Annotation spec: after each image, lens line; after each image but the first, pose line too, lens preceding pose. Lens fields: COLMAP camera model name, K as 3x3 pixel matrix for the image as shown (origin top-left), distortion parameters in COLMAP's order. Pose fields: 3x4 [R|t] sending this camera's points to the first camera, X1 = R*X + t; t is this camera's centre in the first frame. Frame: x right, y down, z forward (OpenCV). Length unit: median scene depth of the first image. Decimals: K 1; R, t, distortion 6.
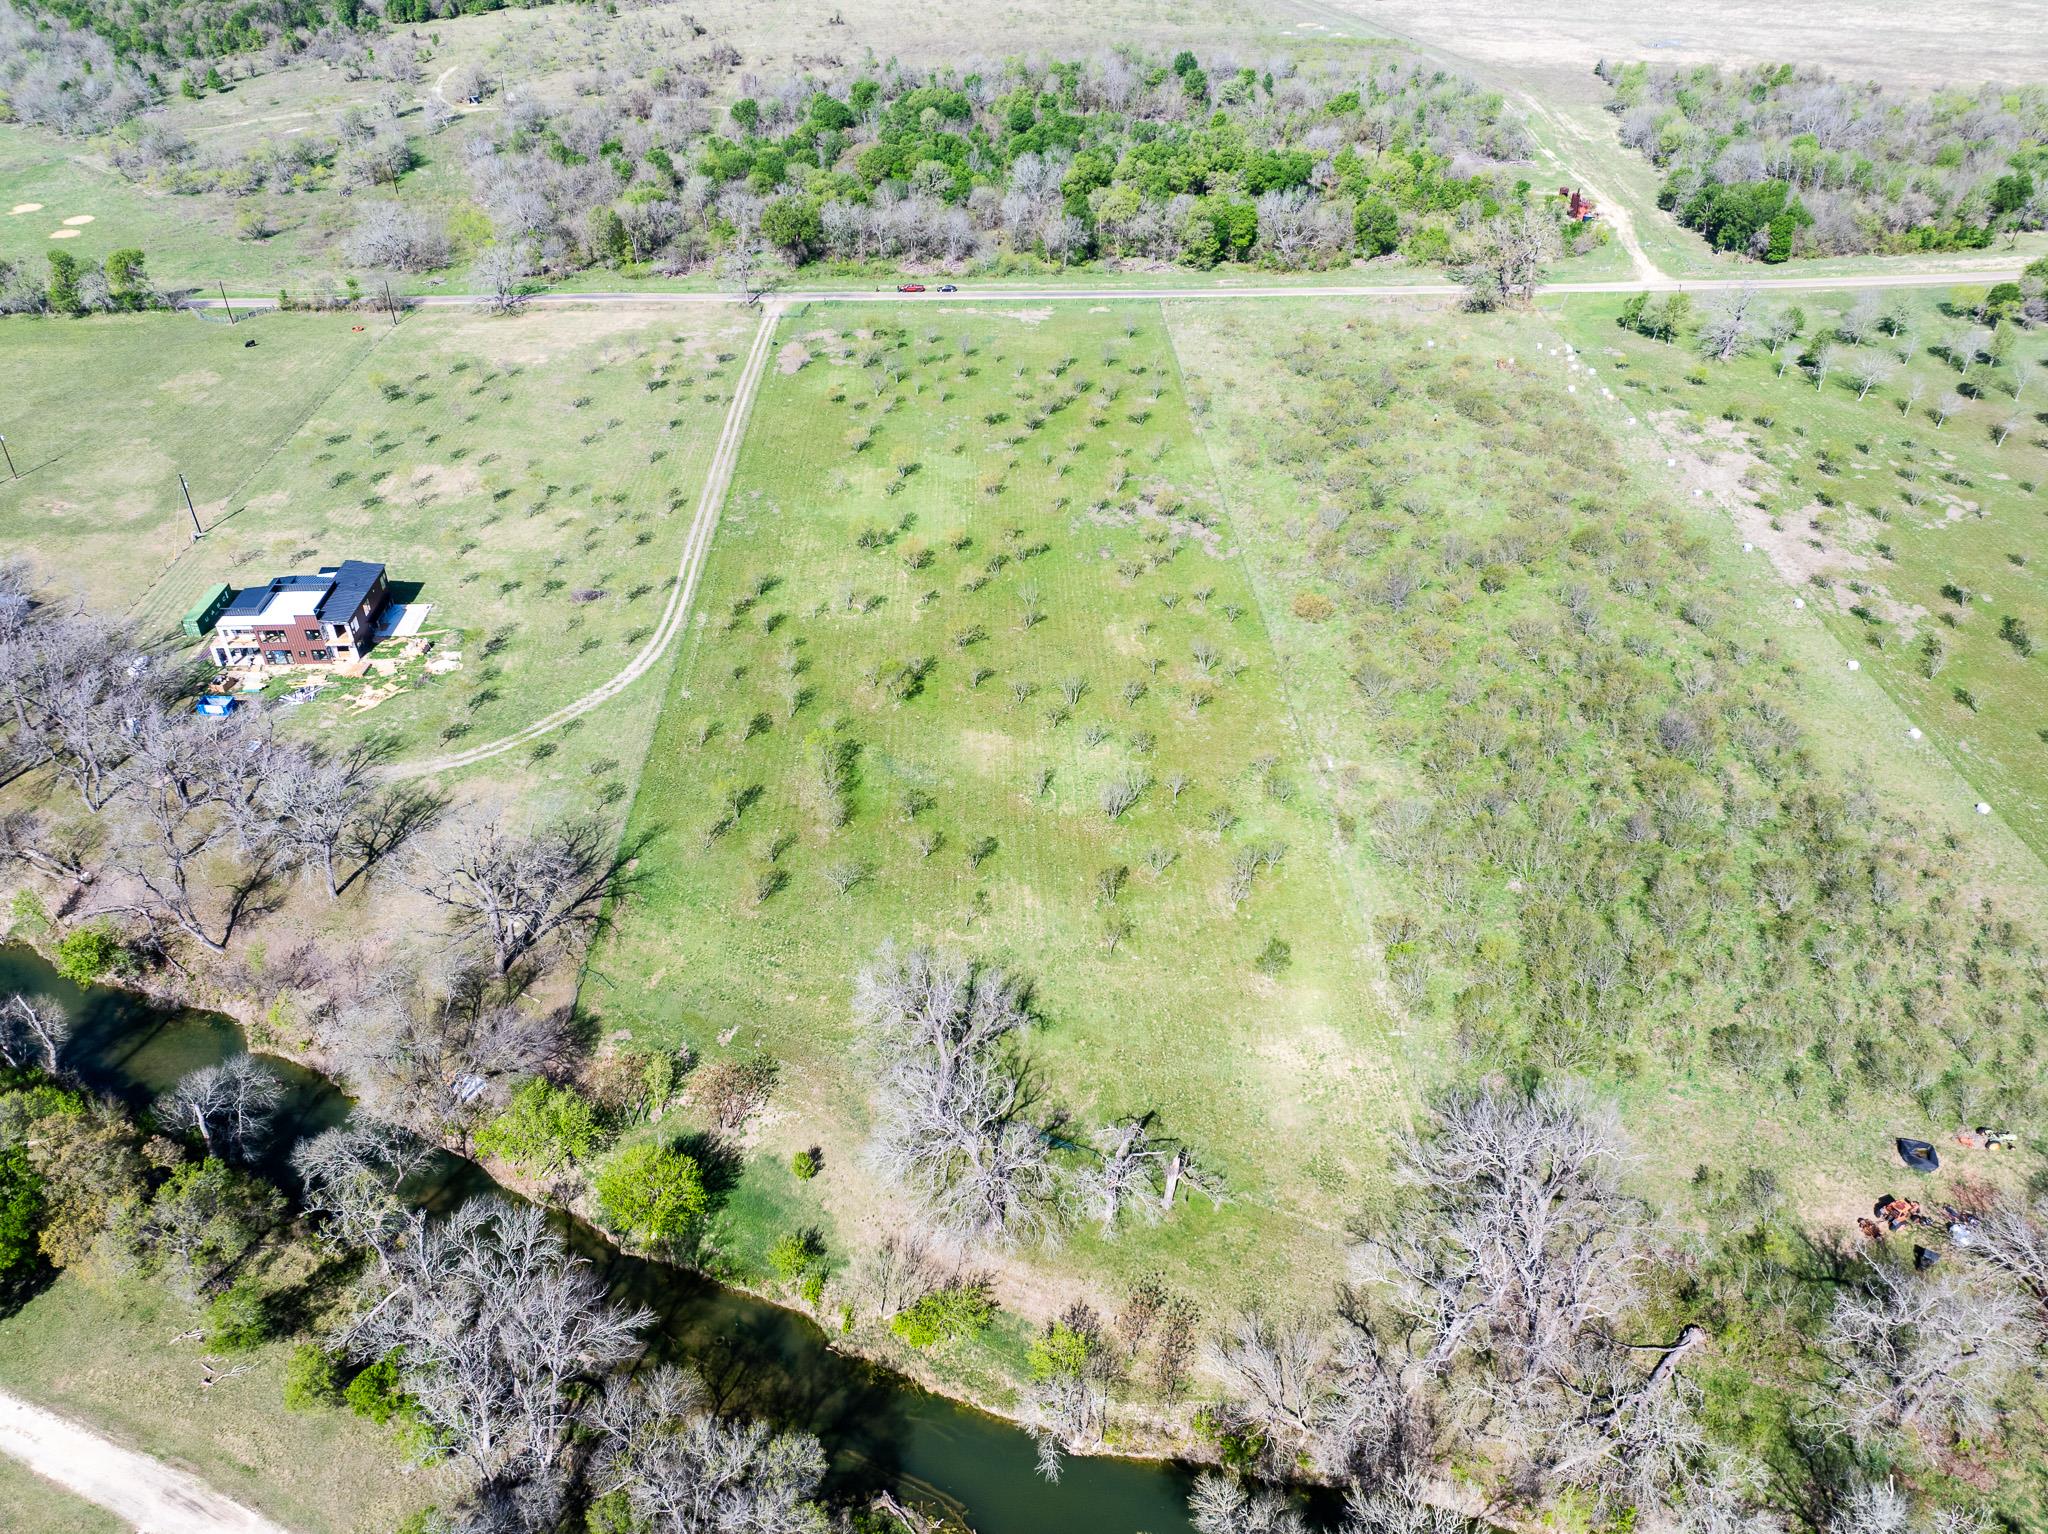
lens RADIAL K [[1441.7, 0, 1034.4], [0, 1441.7, 759.6], [0, 0, 1]] dist [-0.045961, 0.014197]
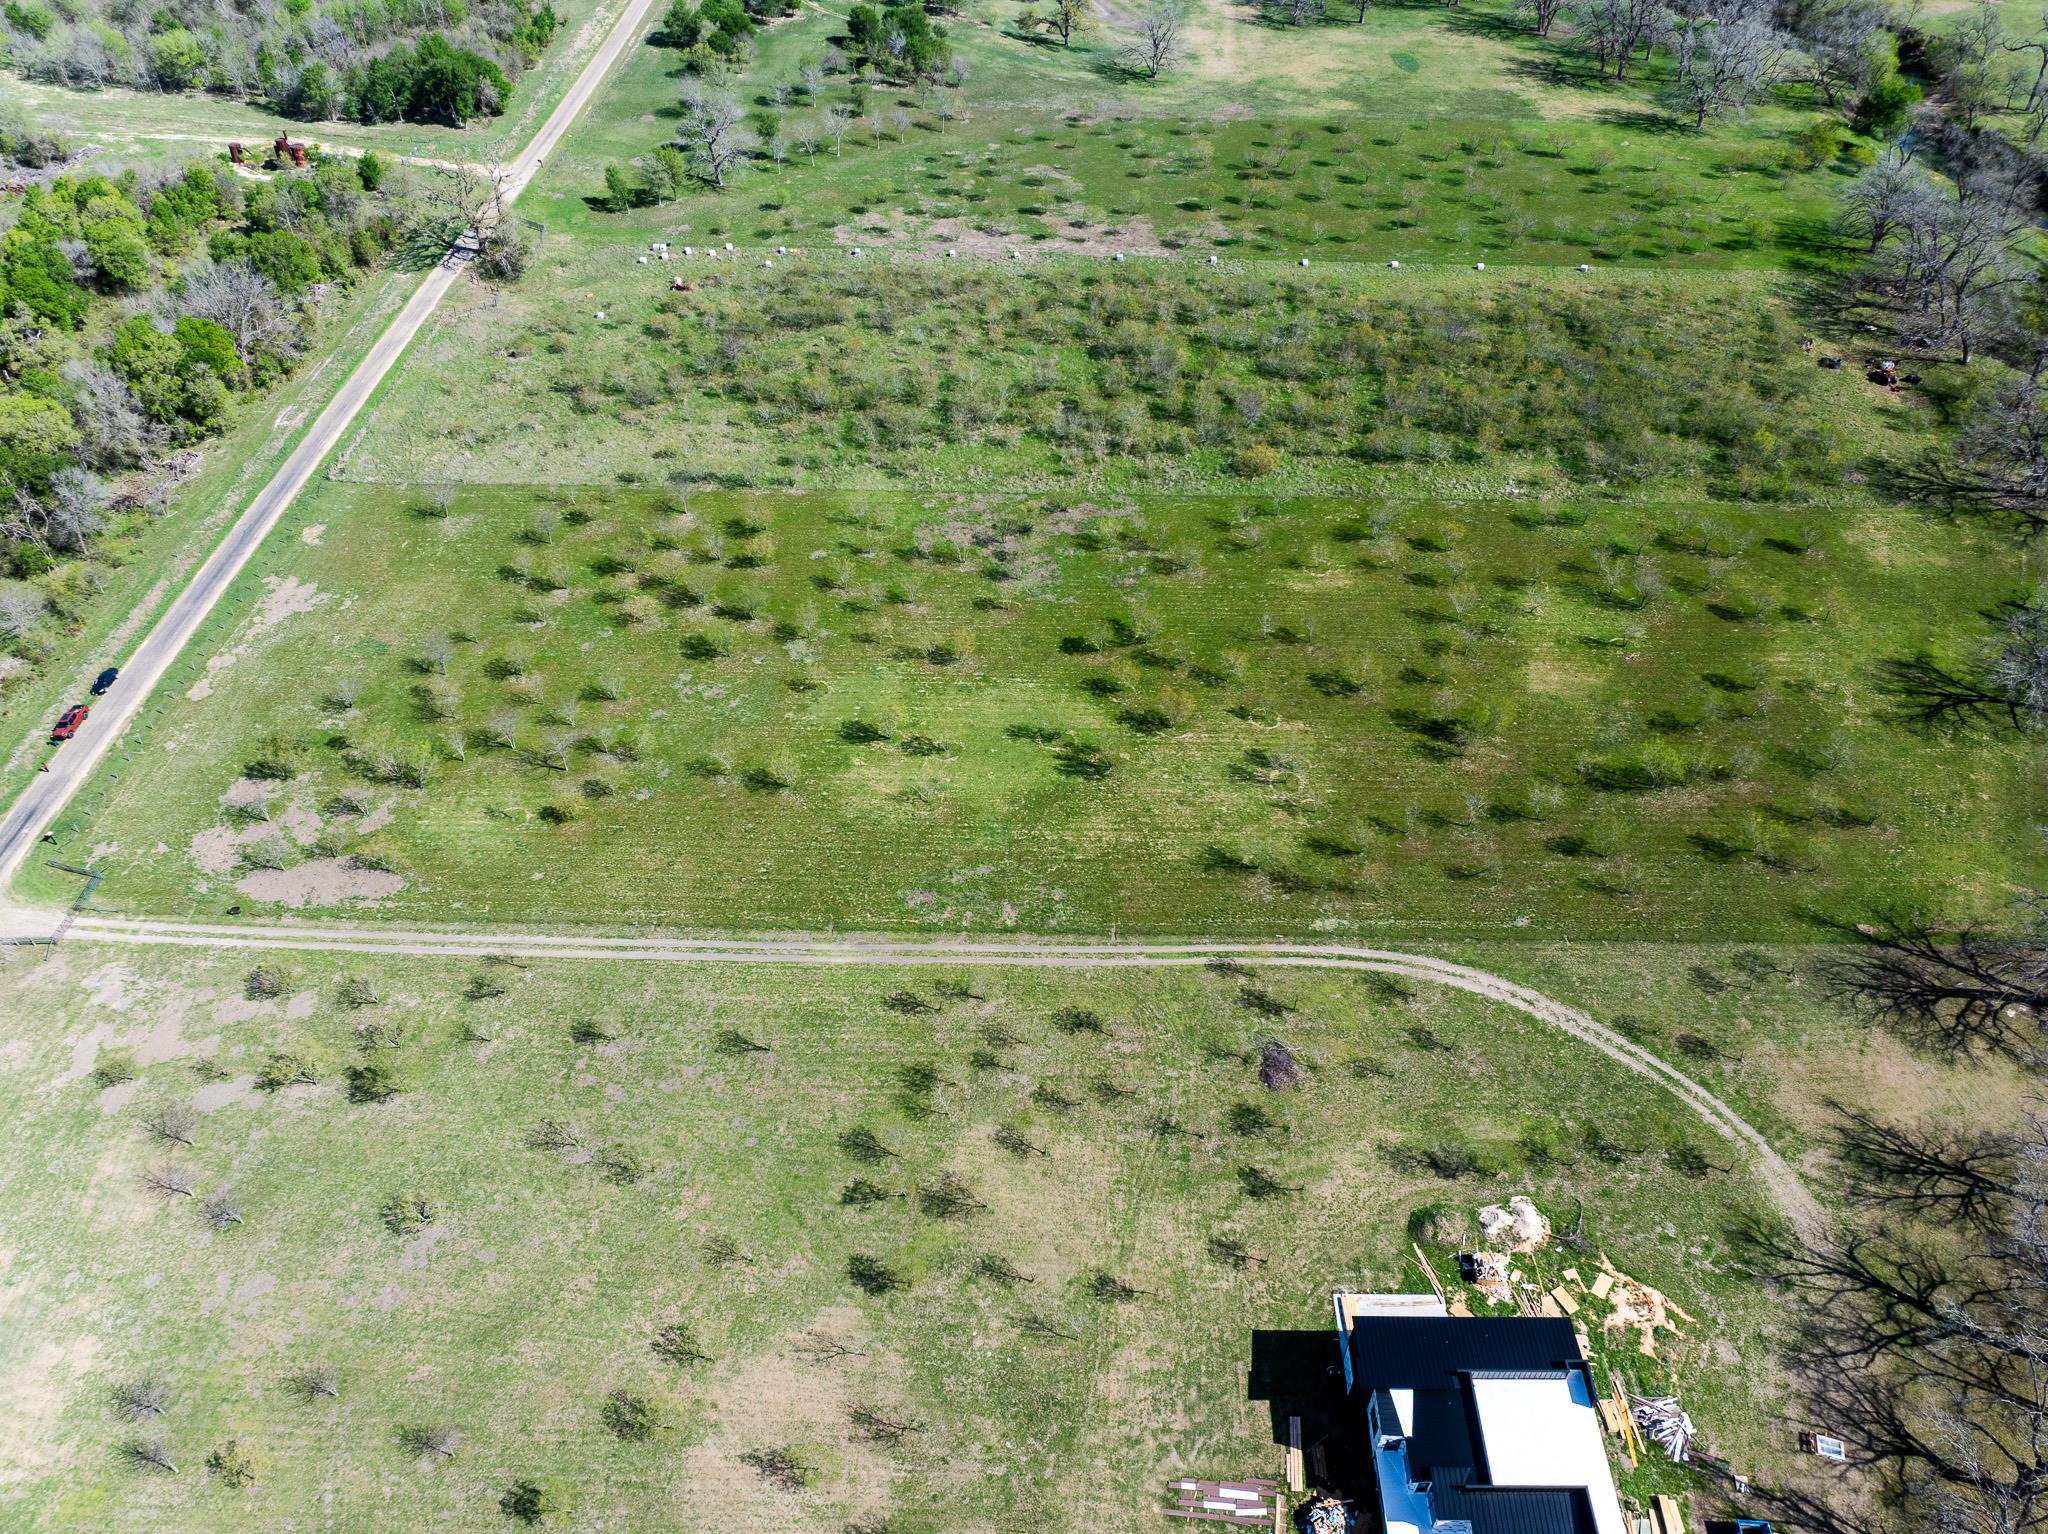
lens RADIAL K [[1441.7, 0, 1032.3], [0, 1441.7, 760.0], [0, 0, 1]] dist [-0.045961, 0.014197]
pose [[0.062497, -0.675691, 0.734531, -0.614422], [0.586104, 0.620544, 0.520967, -0.523391], [-0.807822, 0.397953, 0.434808, 0.682839]]
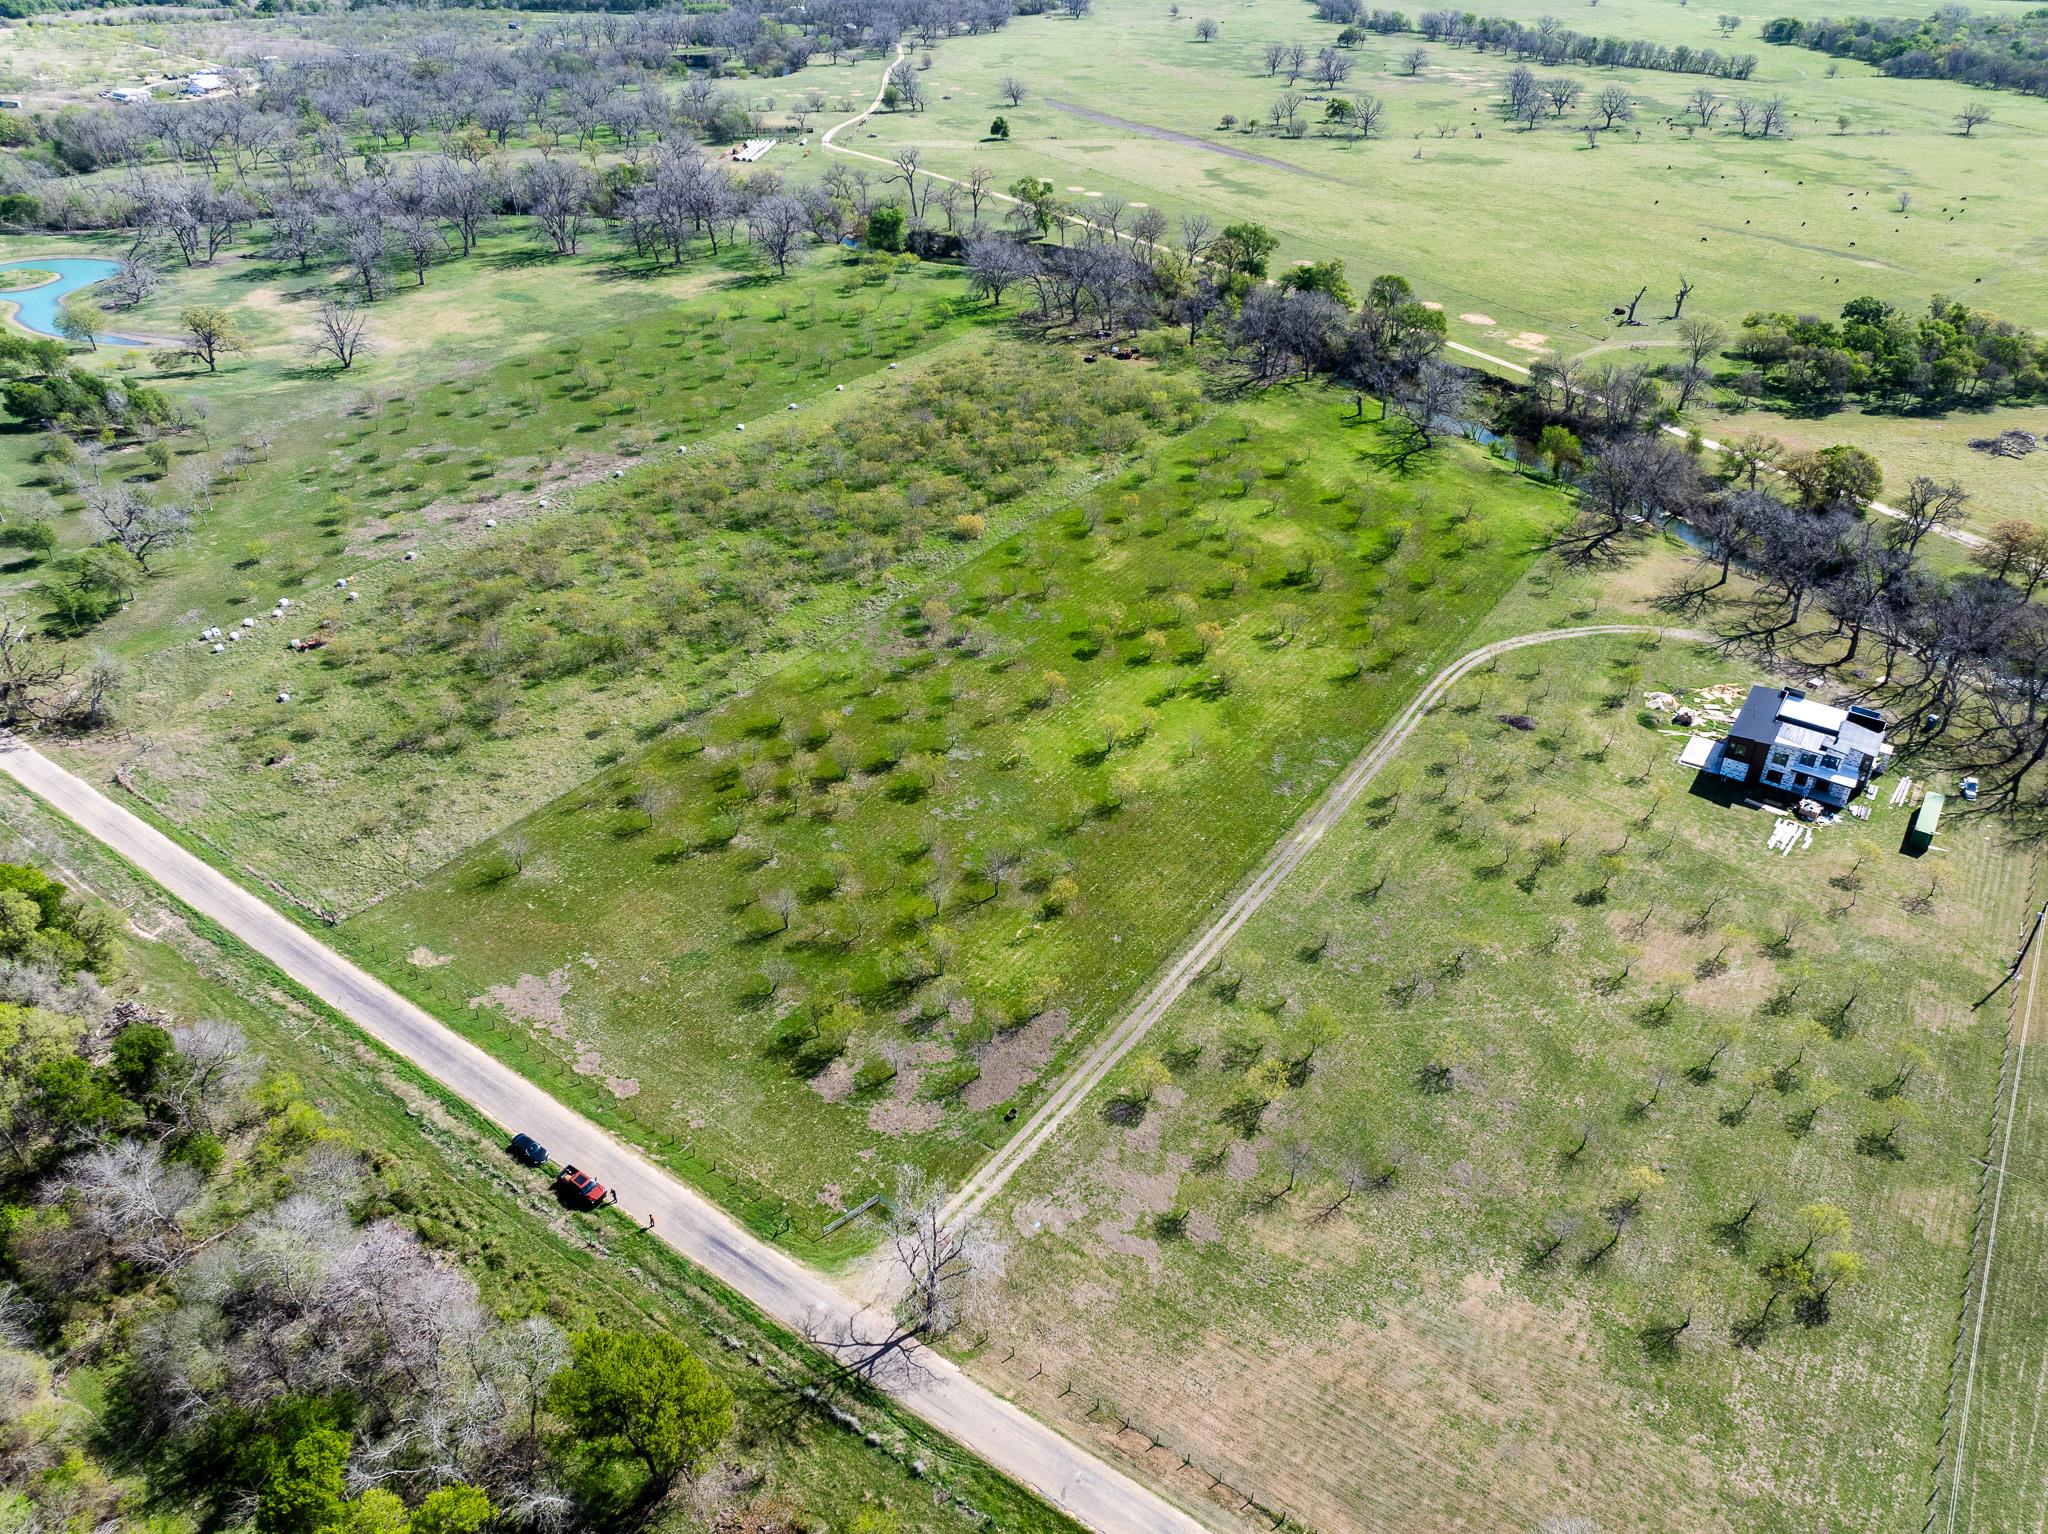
lens RADIAL K [[1441.7, 0, 1029.1], [0, 1441.7, 768.2], [0, 0, 1]] dist [-0.045961, 0.014197]
pose [[-0.797426, -0.340327, 0.498286, -0.489522], [0.346364, 0.418028, 0.839812, -0.940745], [-0.494108, 0.842277, -0.215470, 1.260536]]
